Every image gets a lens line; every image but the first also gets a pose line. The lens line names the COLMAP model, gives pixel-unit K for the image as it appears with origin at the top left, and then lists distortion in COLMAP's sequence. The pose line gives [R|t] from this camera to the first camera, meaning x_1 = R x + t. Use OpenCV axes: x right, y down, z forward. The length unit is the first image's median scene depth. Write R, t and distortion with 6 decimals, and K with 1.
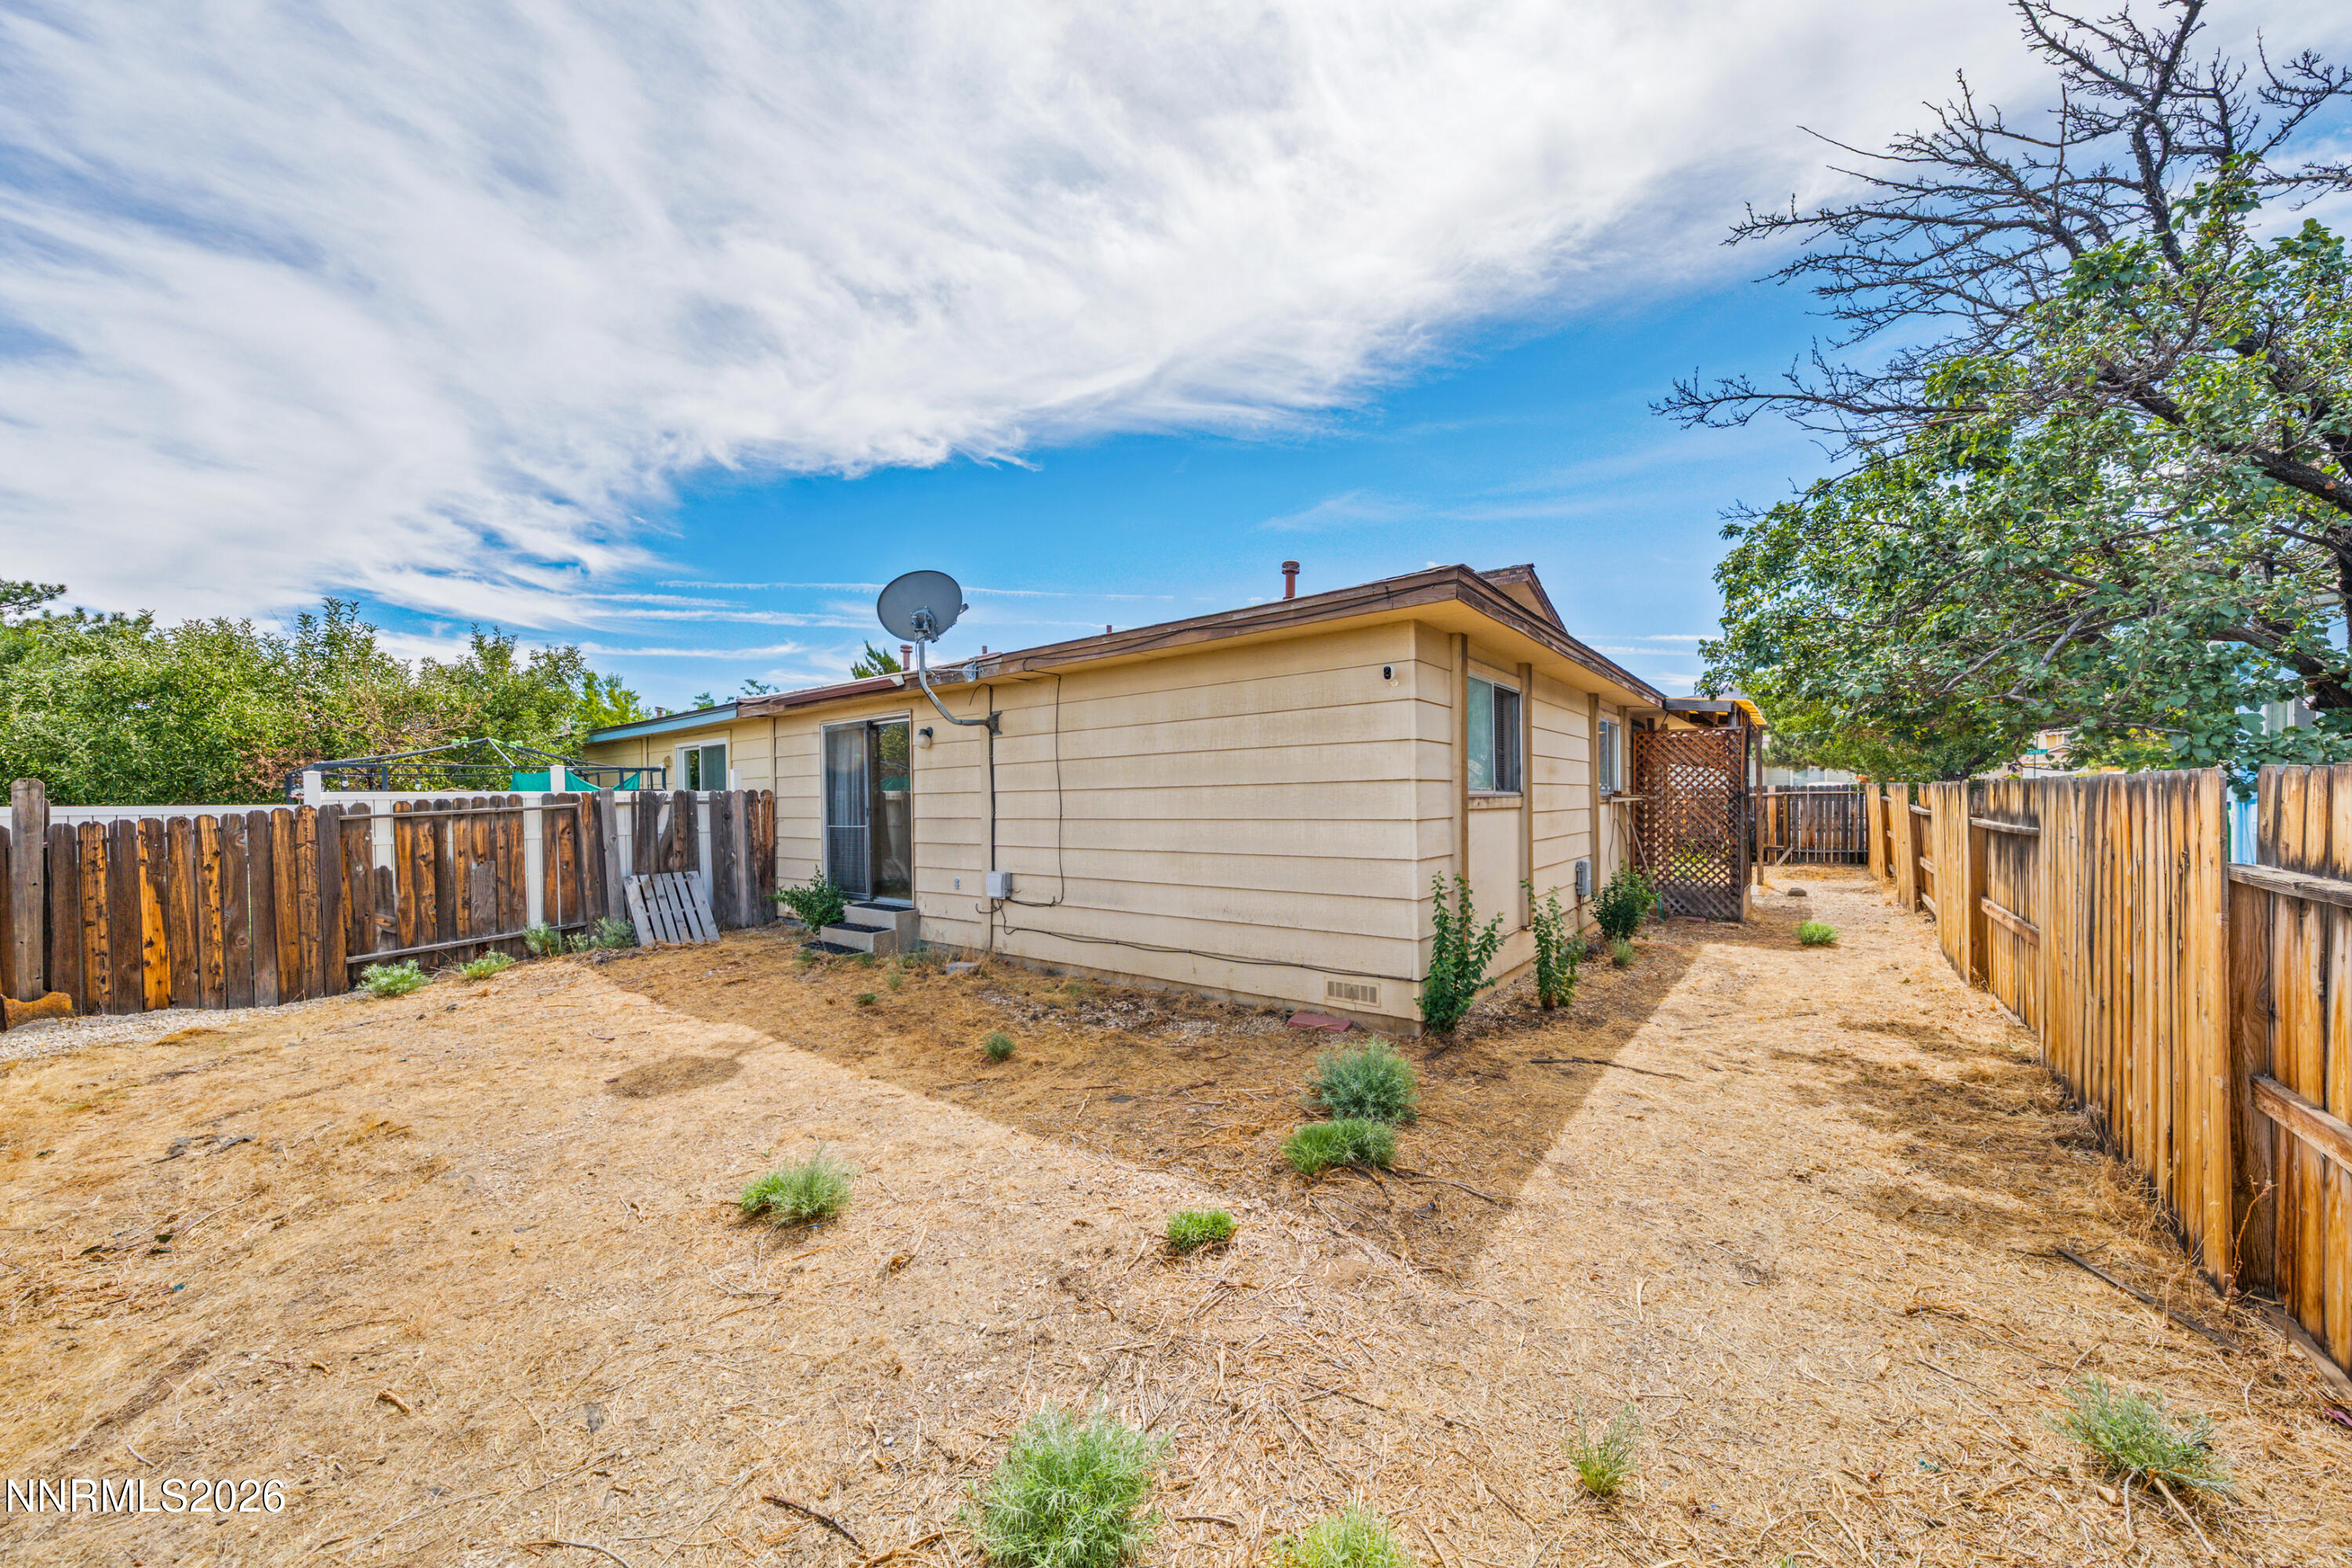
lens RADIAL K [[811.5, 0, 1176.2], [0, 811.5, 820.1], [0, 0, 1]] dist [0.000370, -0.000035]
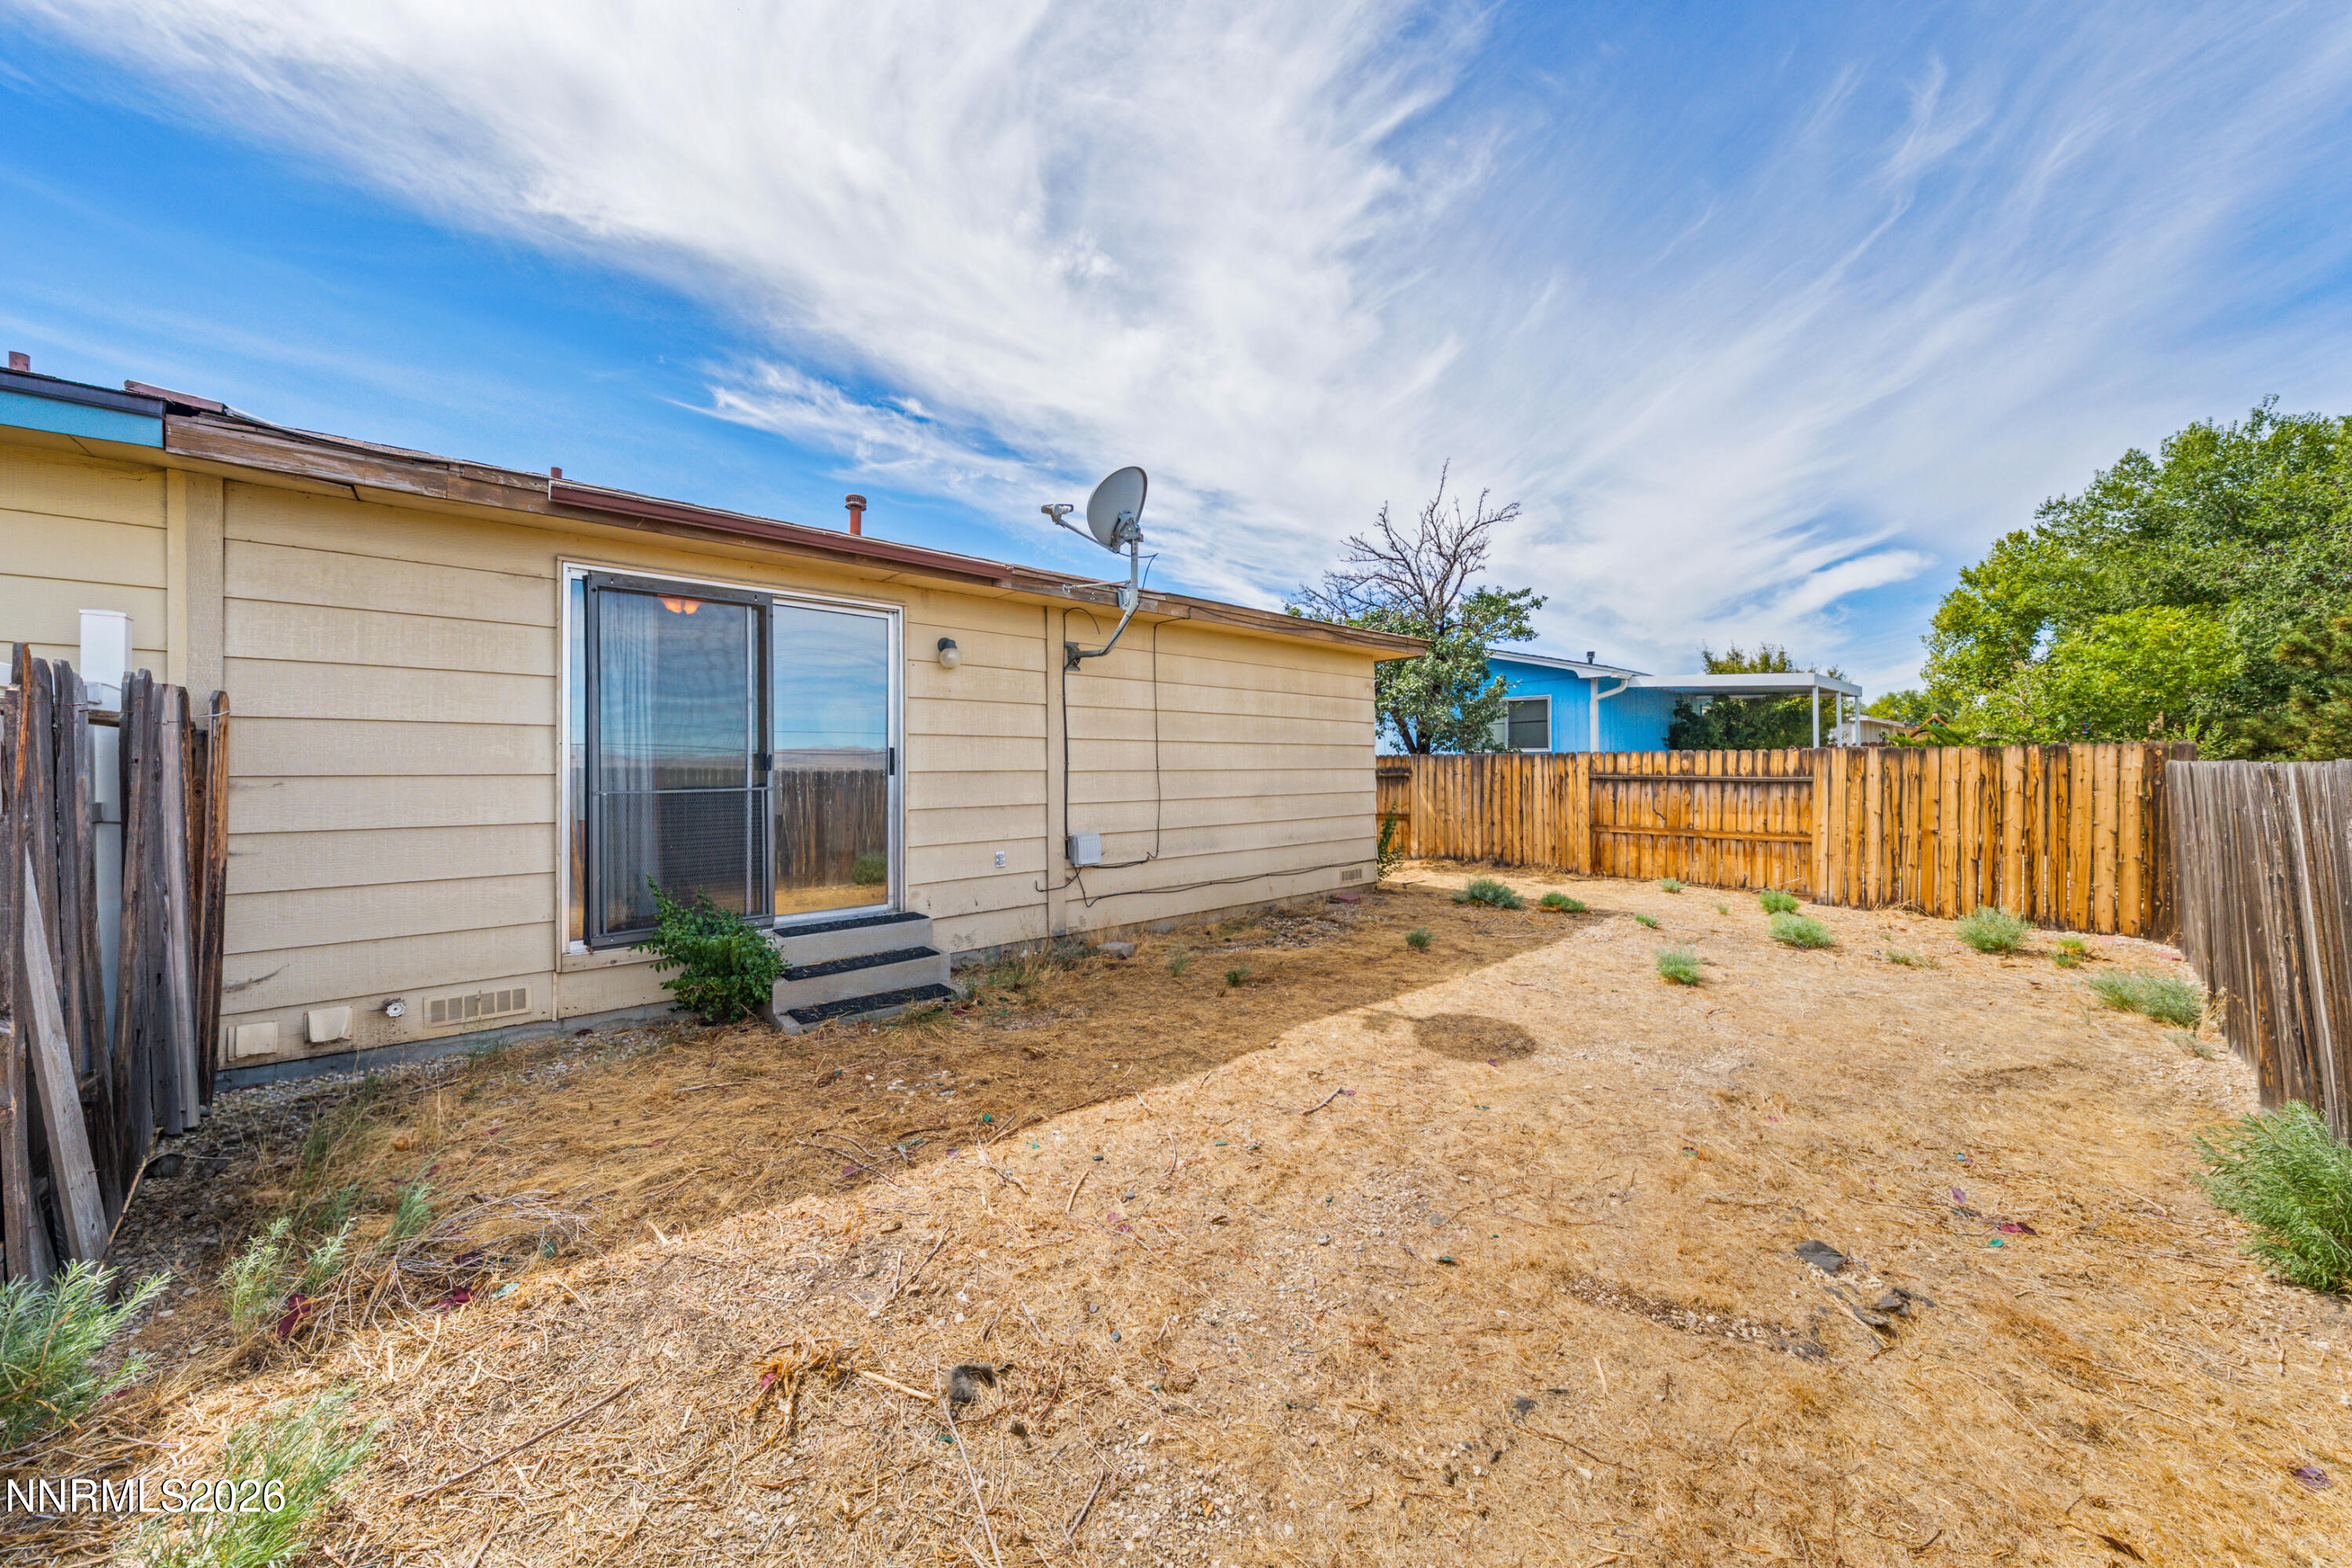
lens RADIAL K [[797.9, 0, 1185.0], [0, 797.9, 783.5], [0, 0, 1]] dist [0.000916, -0.000068]
pose [[0.172098, -0.006882, 0.985056, -1.207903], [0.026940, 0.999634, 0.002277, 0.014668], [-0.984711, 0.026146, 0.172221, 0.897237]]
